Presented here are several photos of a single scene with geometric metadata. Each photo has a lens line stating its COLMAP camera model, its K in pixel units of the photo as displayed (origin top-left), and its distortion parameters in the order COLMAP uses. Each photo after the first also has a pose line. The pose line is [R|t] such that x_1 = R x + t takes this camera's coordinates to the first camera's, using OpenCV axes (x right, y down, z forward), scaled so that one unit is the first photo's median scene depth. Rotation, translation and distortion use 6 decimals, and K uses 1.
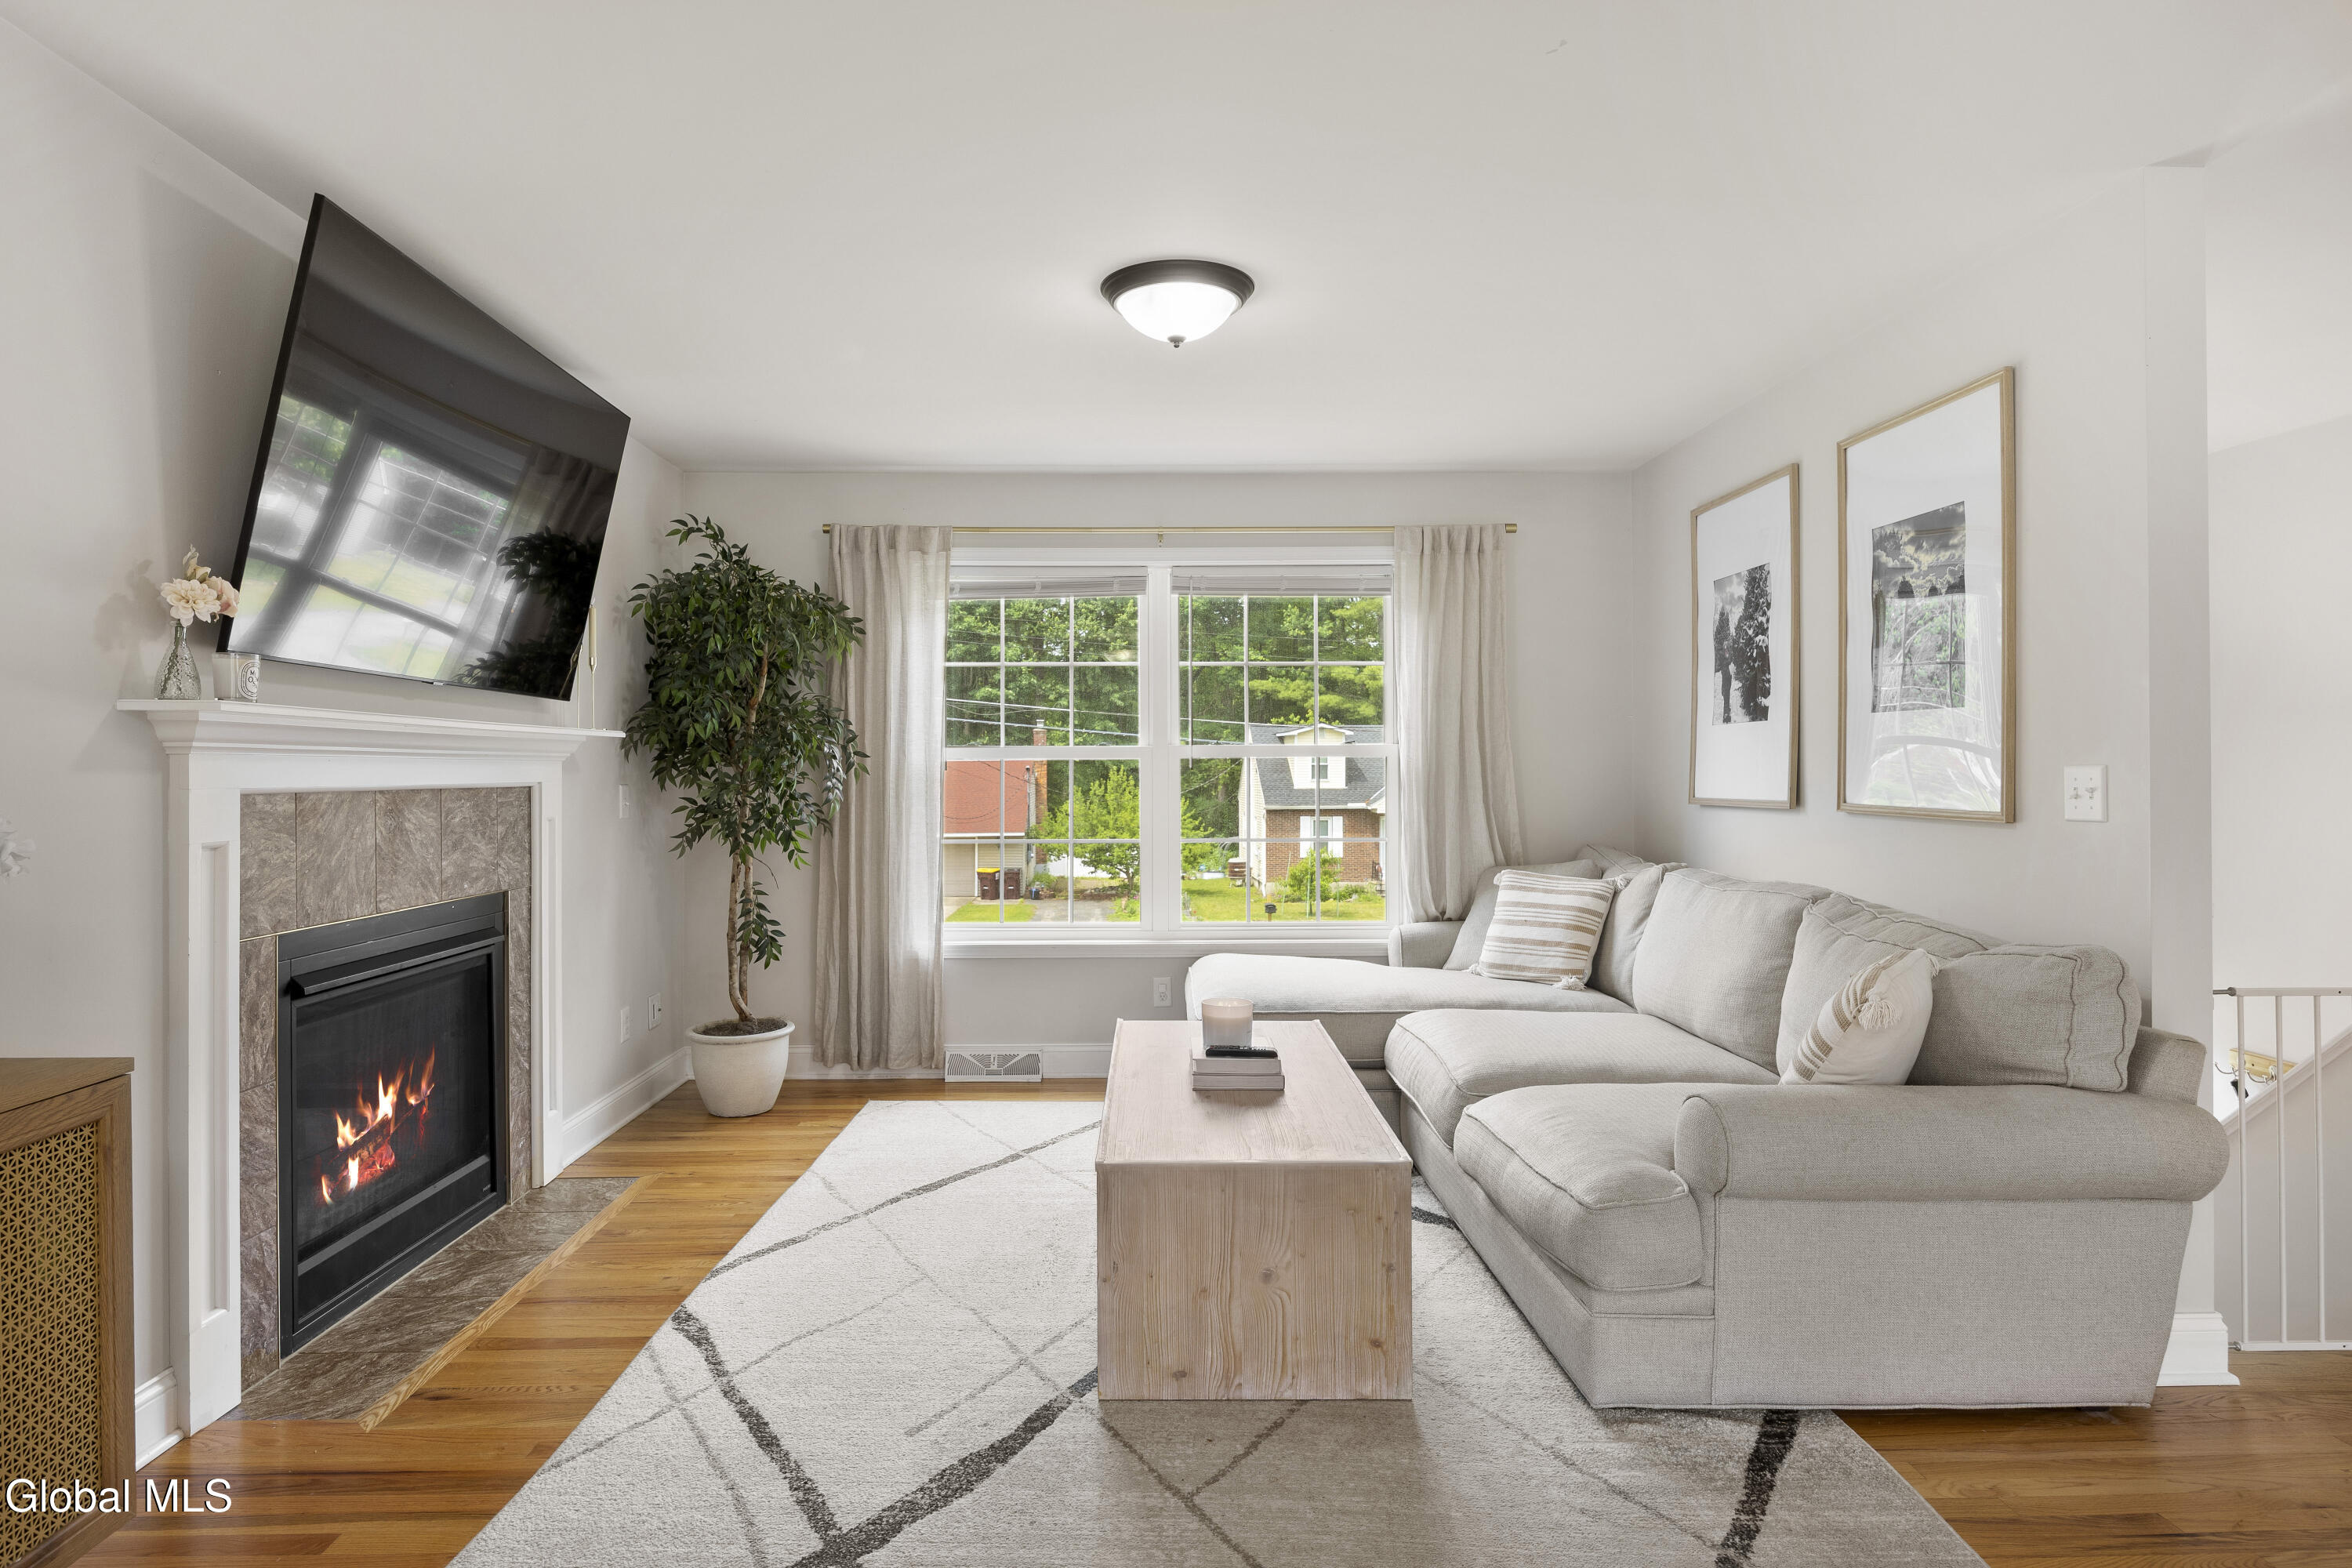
lens RADIAL K [[1325.0, 0, 1134.3], [0, 1325.0, 770.2], [0, 0, 1]] dist [-0.000979, -0.002536]
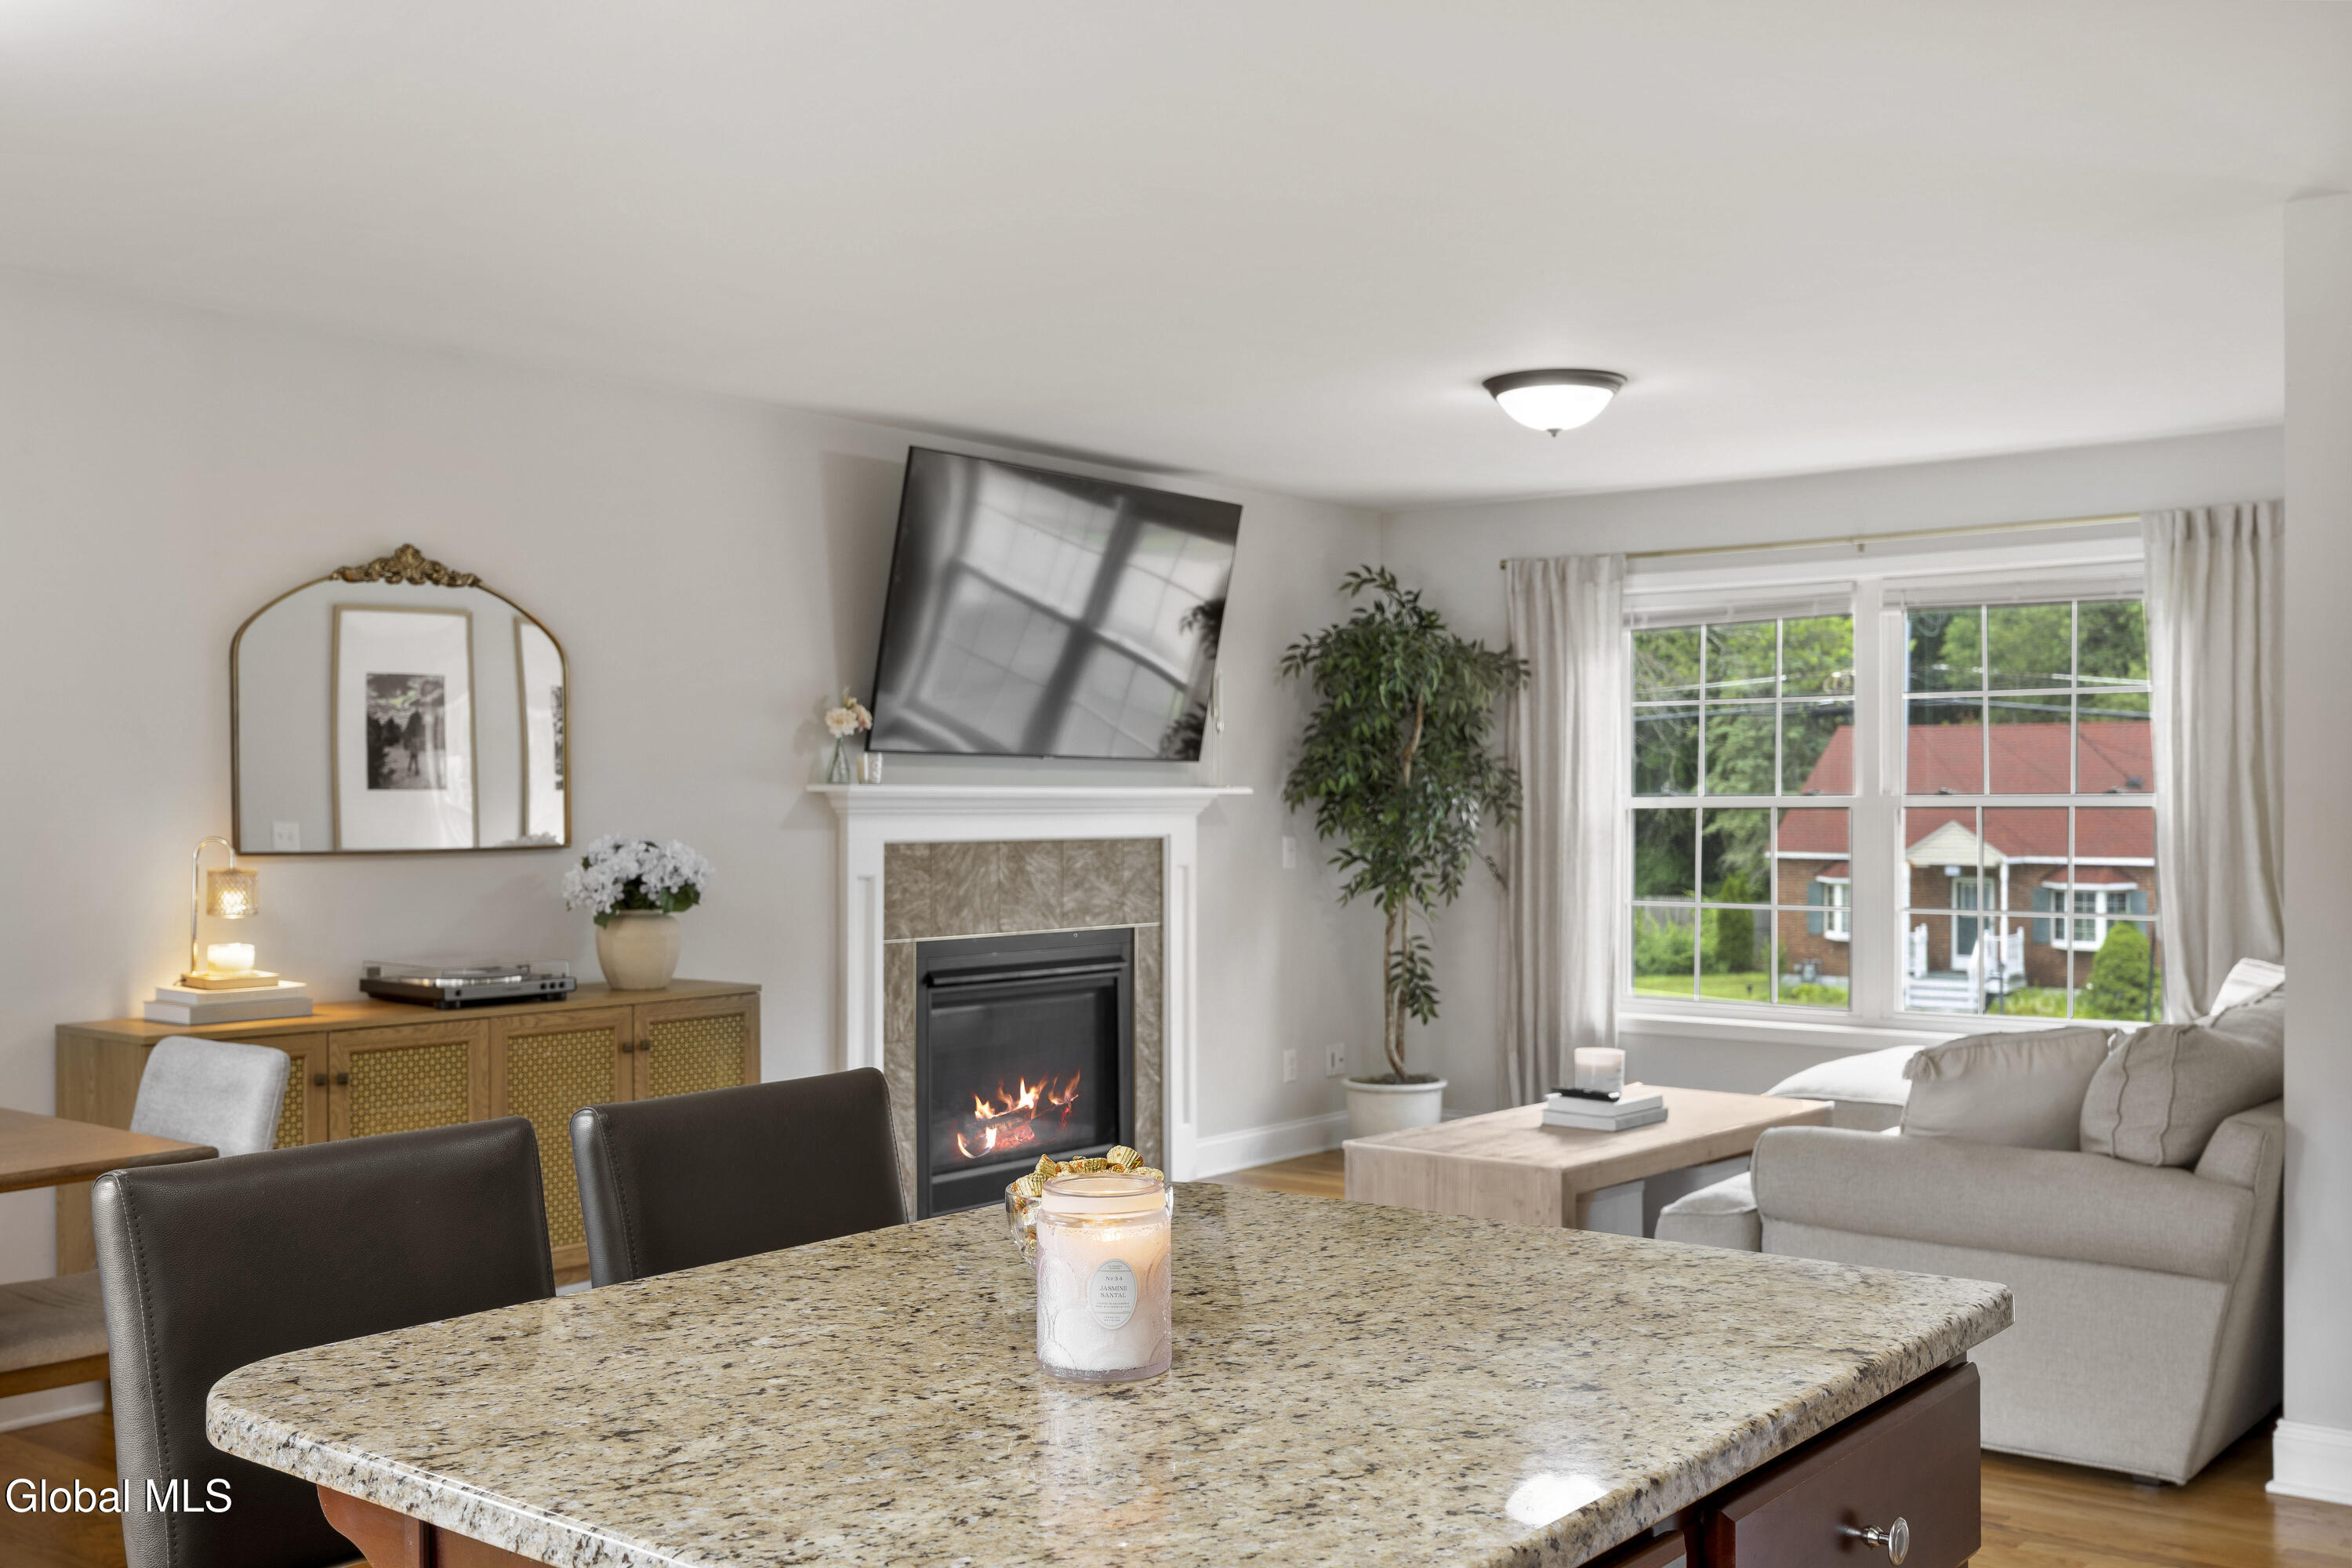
lens RADIAL K [[2232.4, 0, 1163.0], [0, 2232.4, 794.7], [0, 0, 1]] dist [-0.002162, 0.000000]
pose [[0.769571, -0.000271, -0.638561, 0.714930], [-0.000625, 0.999999, -0.001178, -0.020744], [0.638561, 0.001306, 0.769570, -0.450532]]
